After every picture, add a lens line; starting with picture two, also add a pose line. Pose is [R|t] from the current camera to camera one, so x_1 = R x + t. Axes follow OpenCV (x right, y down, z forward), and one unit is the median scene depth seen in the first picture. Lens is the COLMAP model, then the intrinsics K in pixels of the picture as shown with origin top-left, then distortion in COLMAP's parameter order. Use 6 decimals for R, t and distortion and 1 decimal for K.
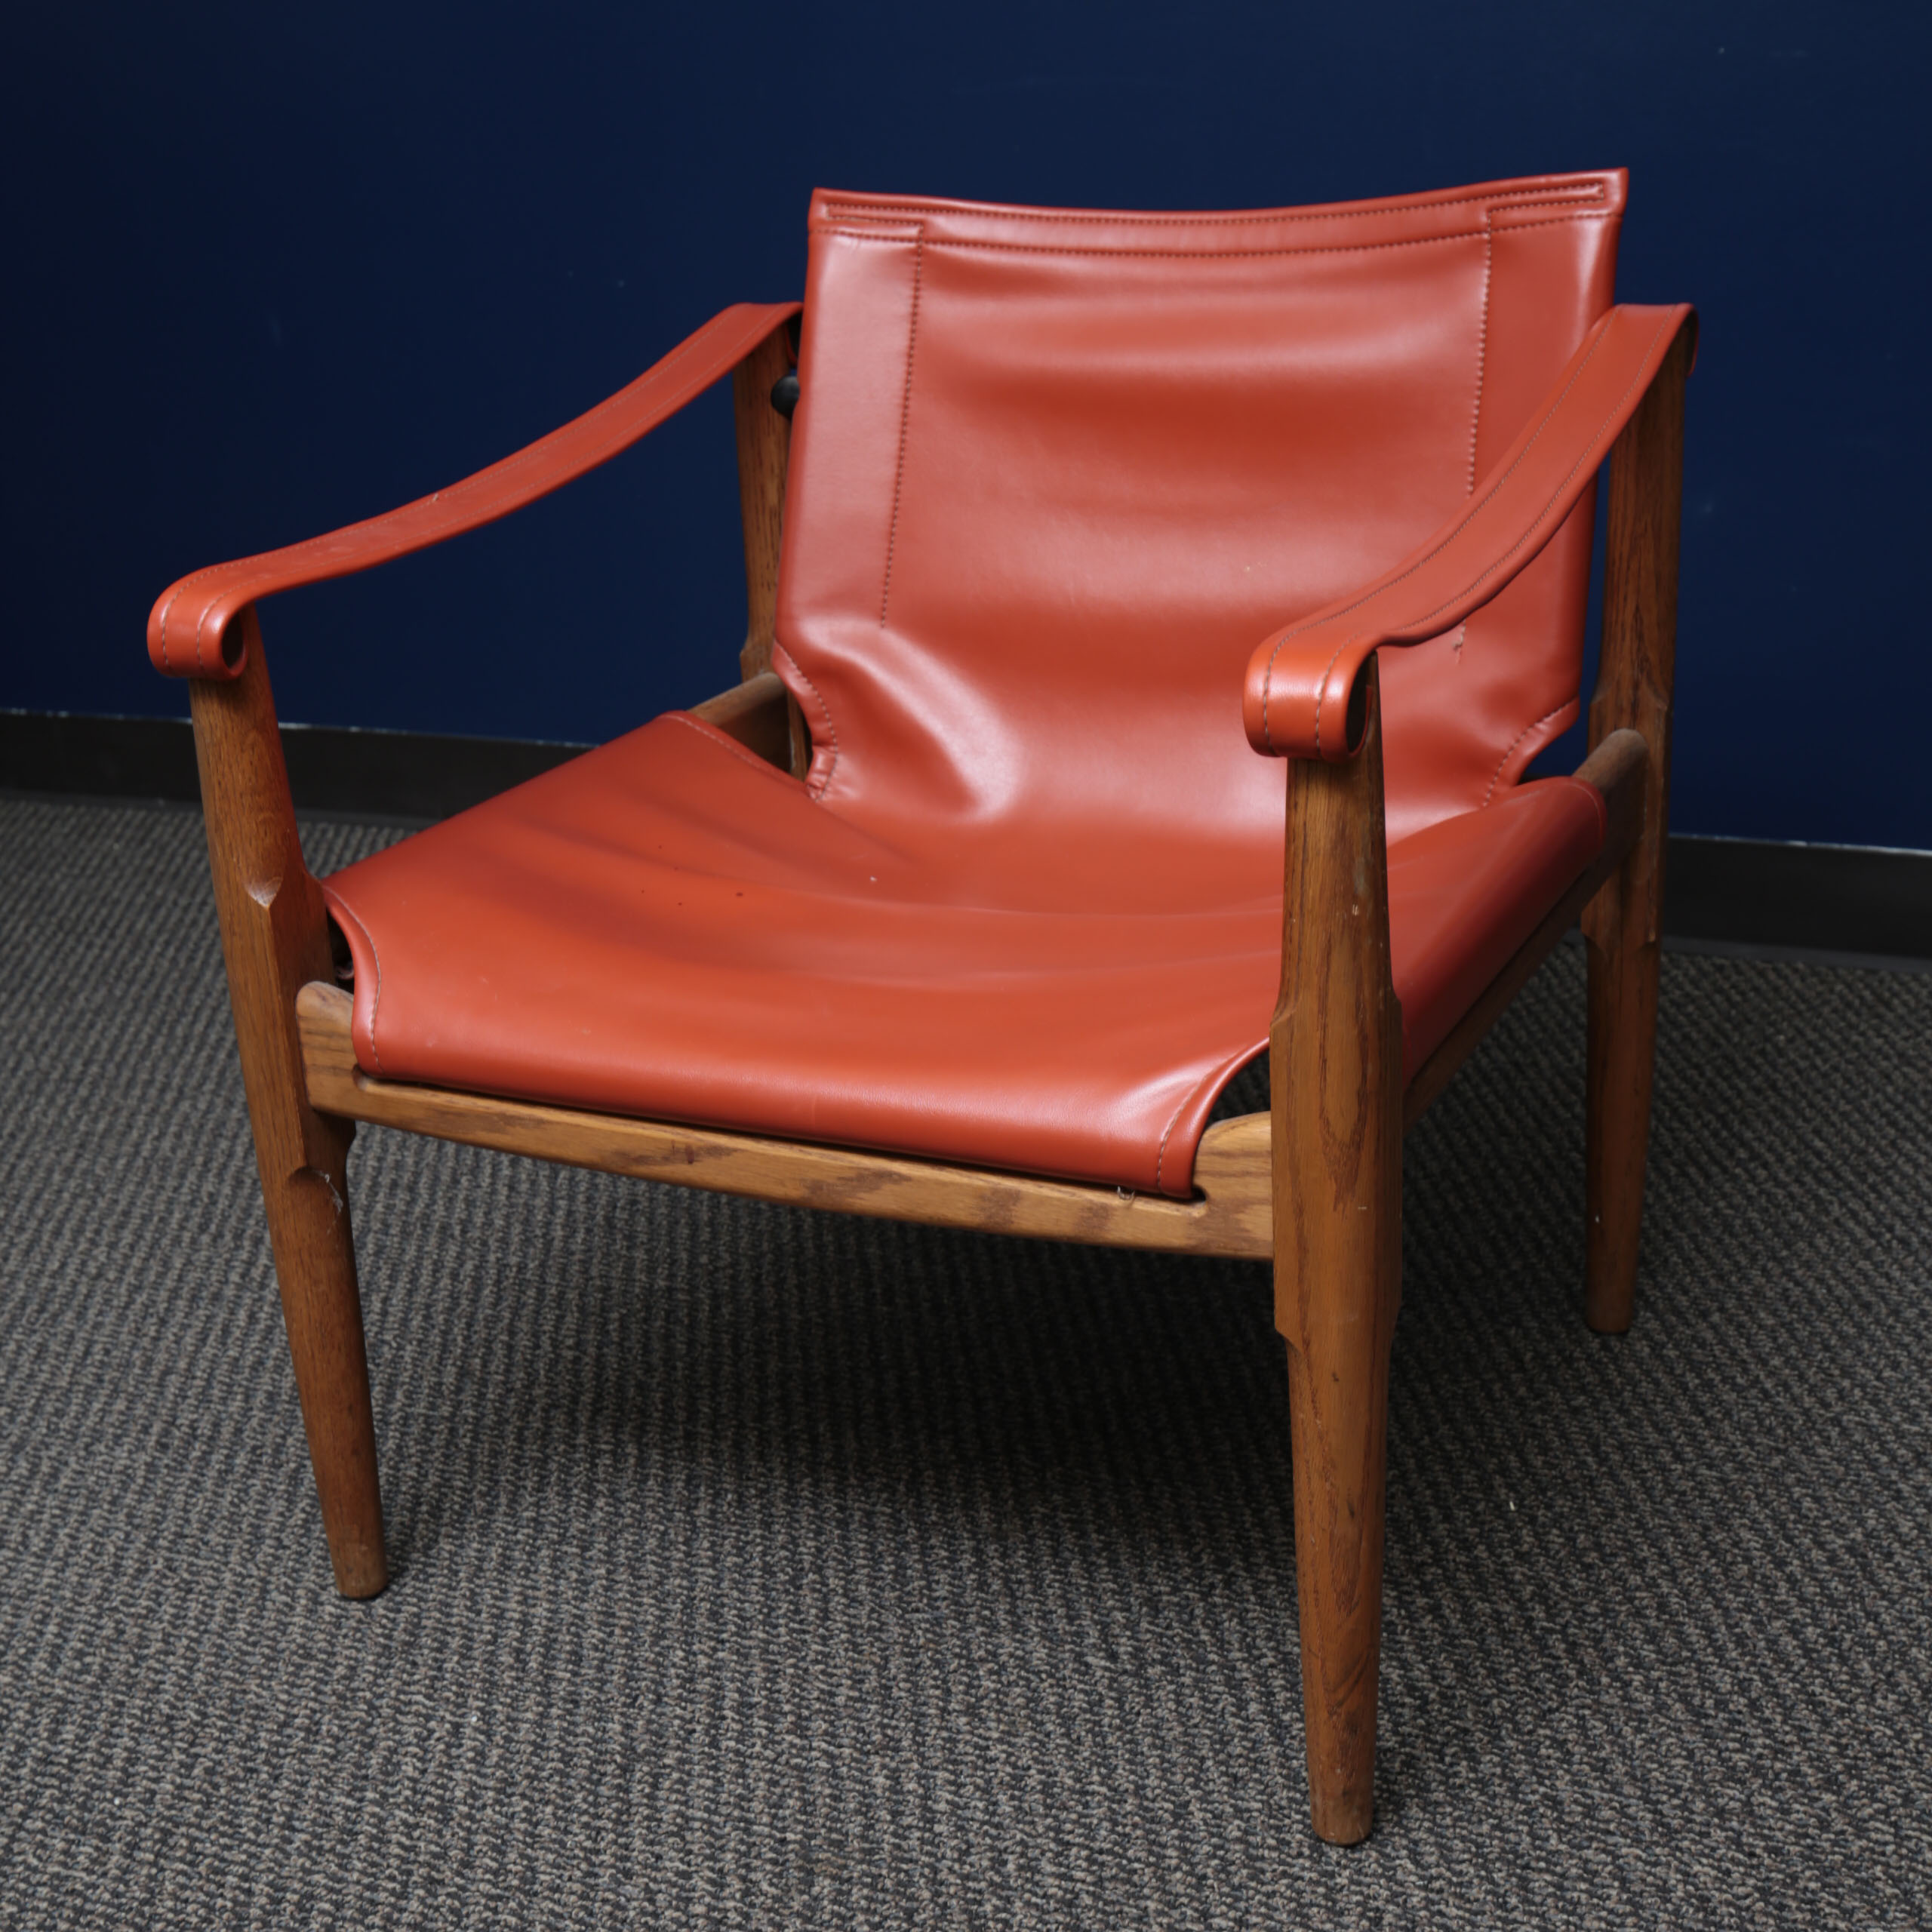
lens RADIAL K [[2690.6, 0, 954.5], [0, 2690.6, 1035.1], [0, 0, 1]] dist [0.027911, 0.000000]
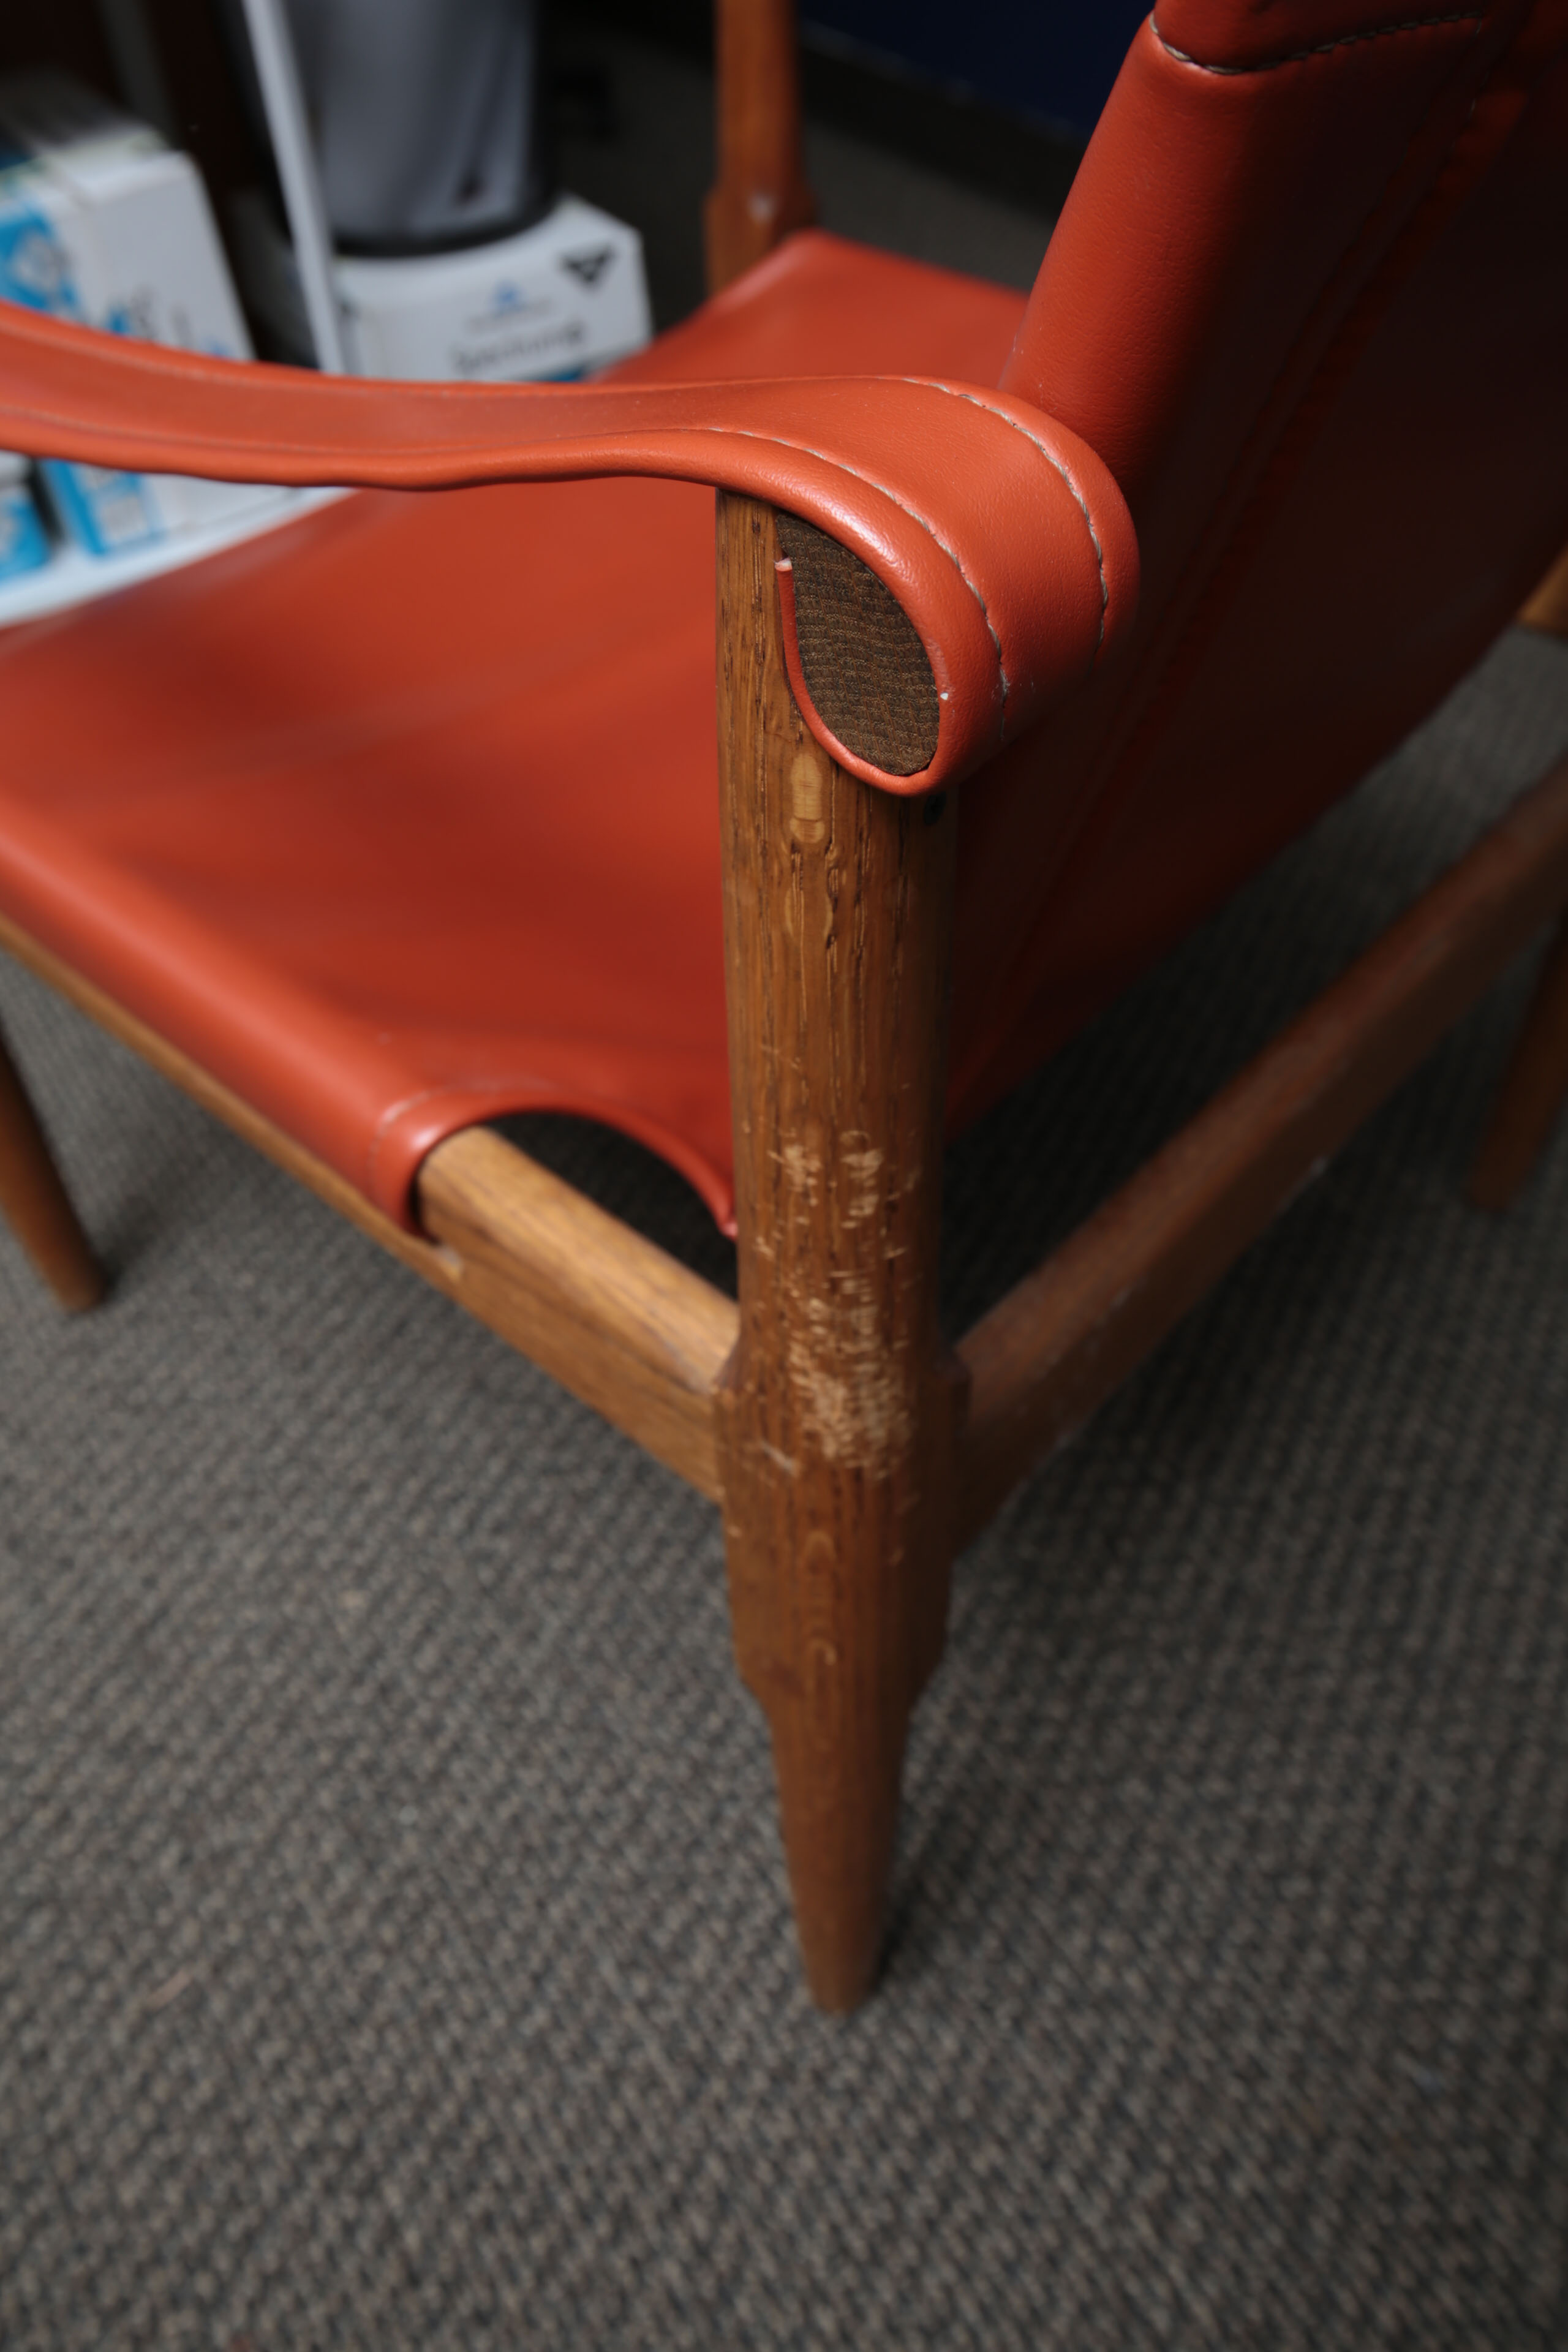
lens RADIAL K [[1728.7, 0, 799.9], [0, 1728.7, 1173.7], [0, 0, 1]] dist [0.004887, 0.010722]
pose [[0.843300, 0.416041, -0.340227, -0.089694], [-0.217032, 0.842756, 0.492605, -0.174312], [0.491672, -0.341574, 0.800991, 0.617671]]
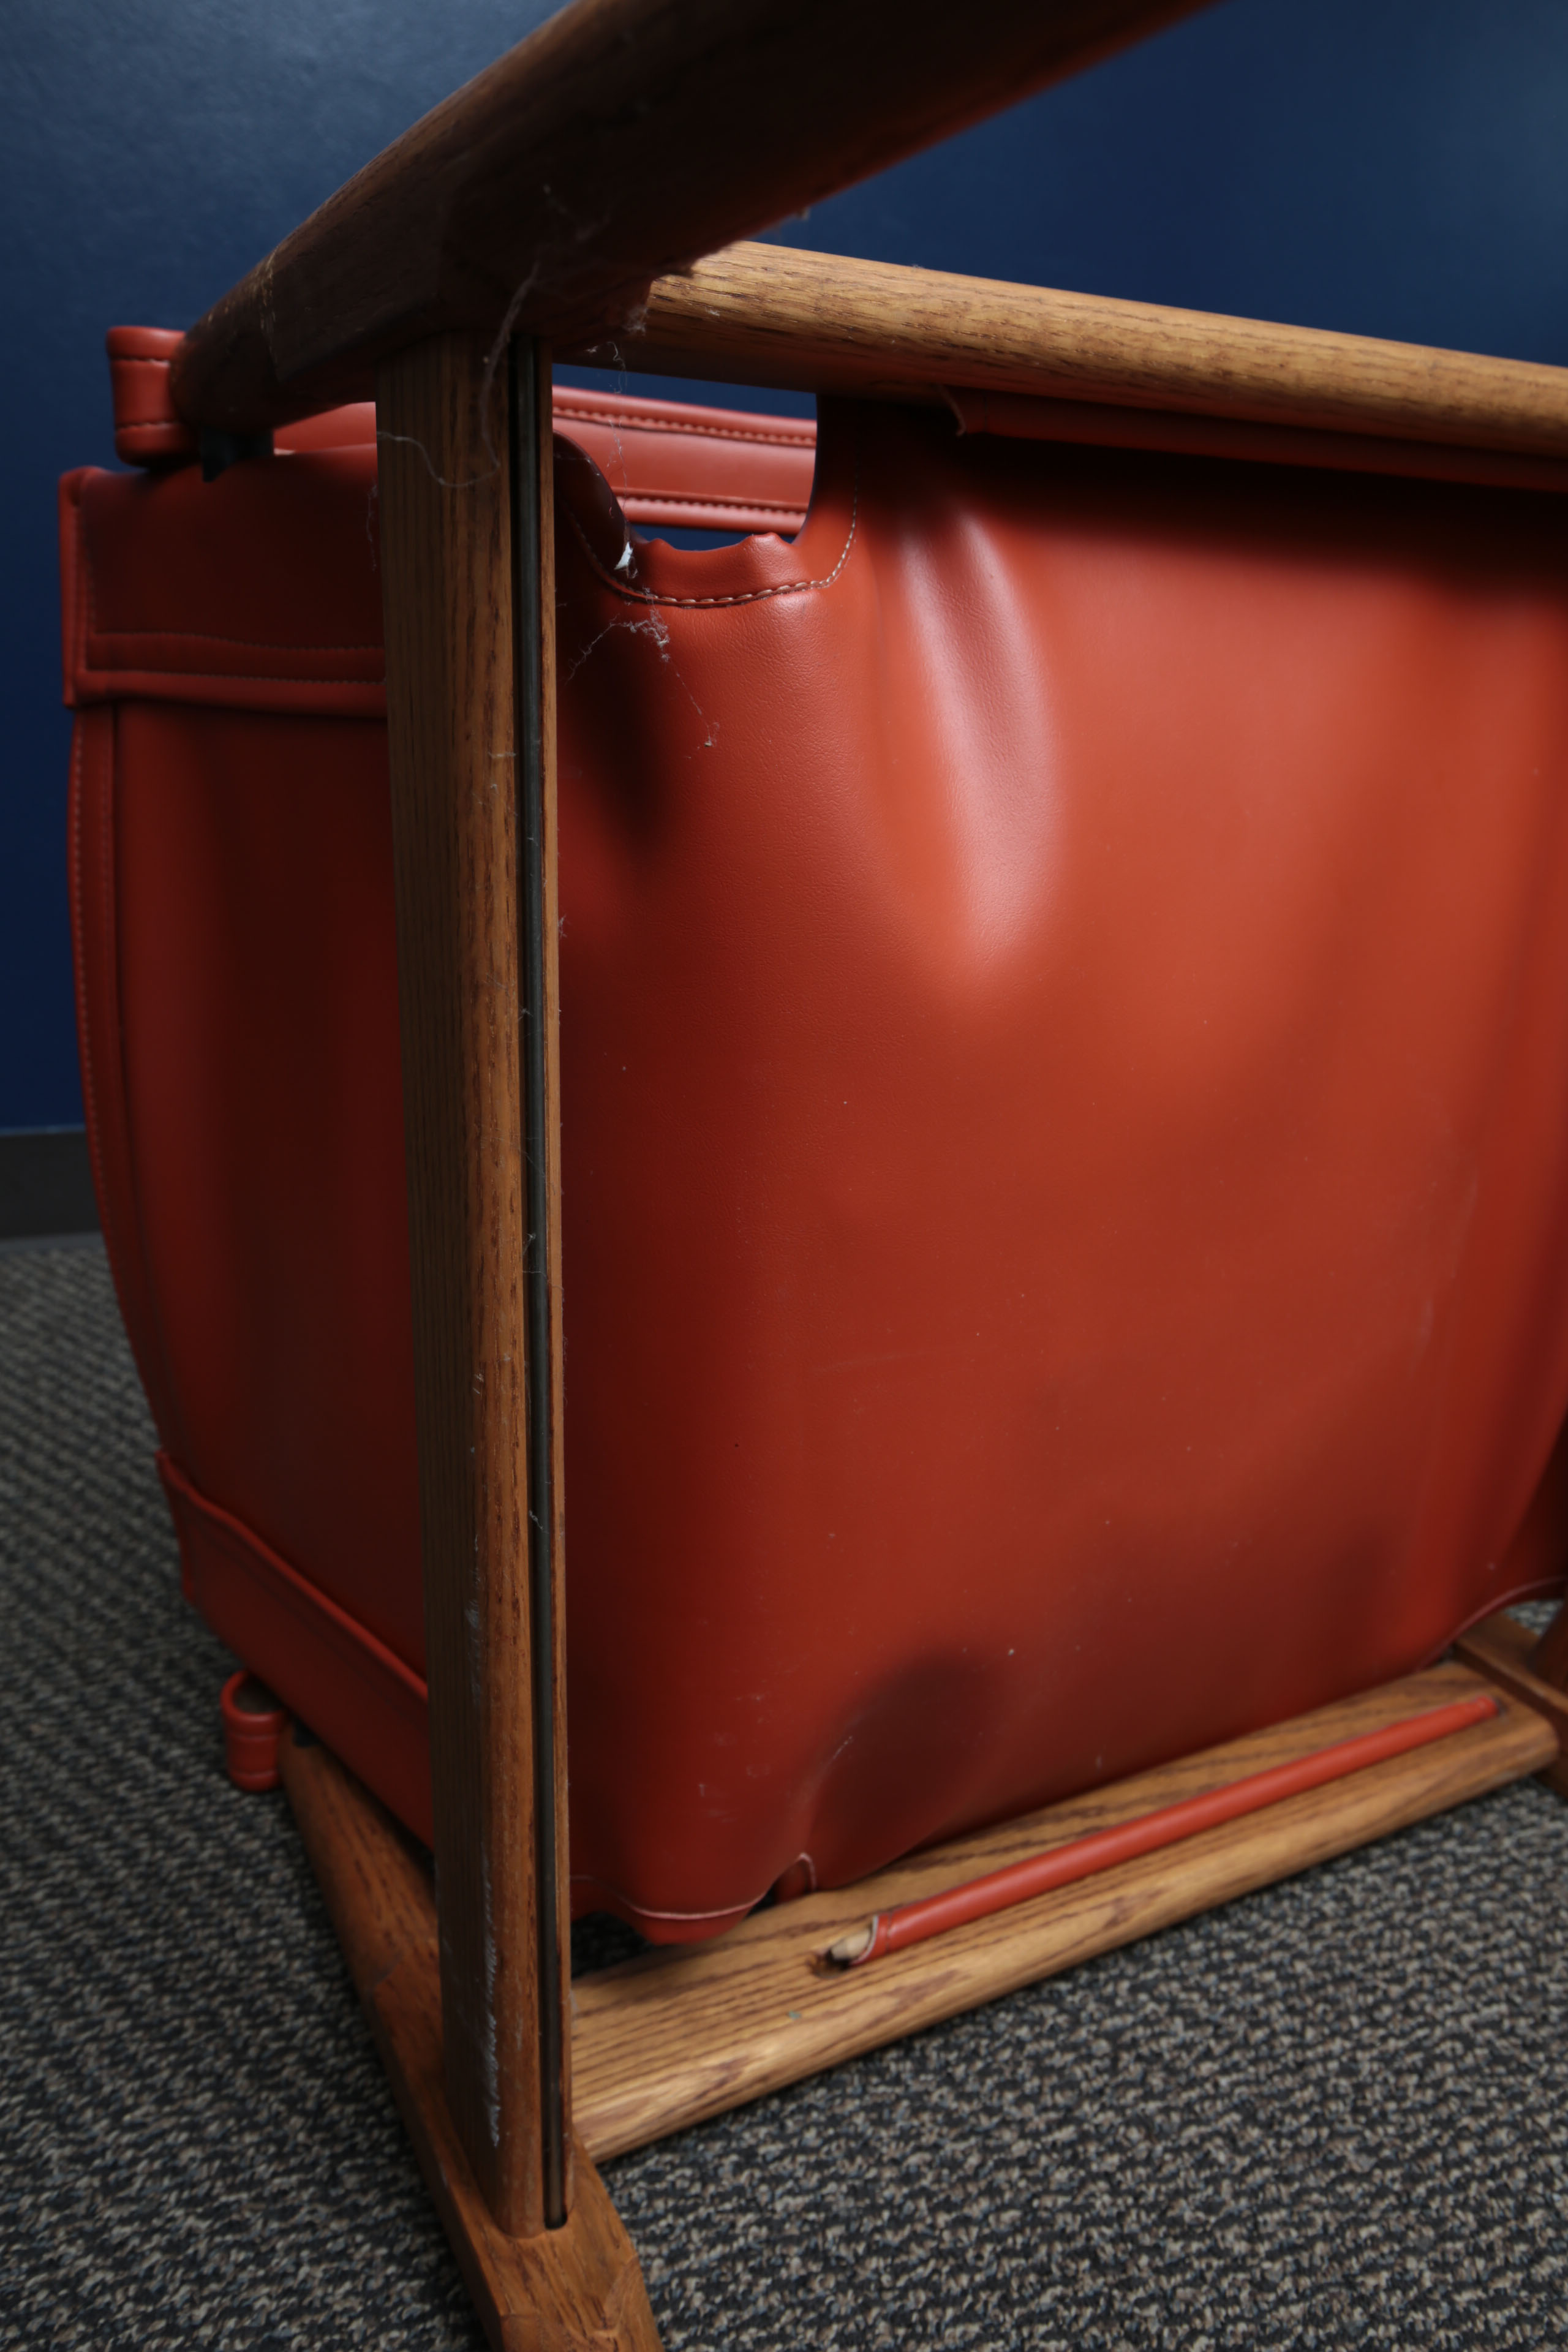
lens RADIAL K [[1647.9, 0, 776.5], [0, 1647.9, 1190.1], [0, 0, 1]] dist [0.004109, 0.000979]
pose [[0.693876, -0.154517, 0.703321, -0.439048], [0.201522, 0.979348, 0.016343, -0.076497], [-0.691321, 0.130395, 0.710684, 0.839967]]
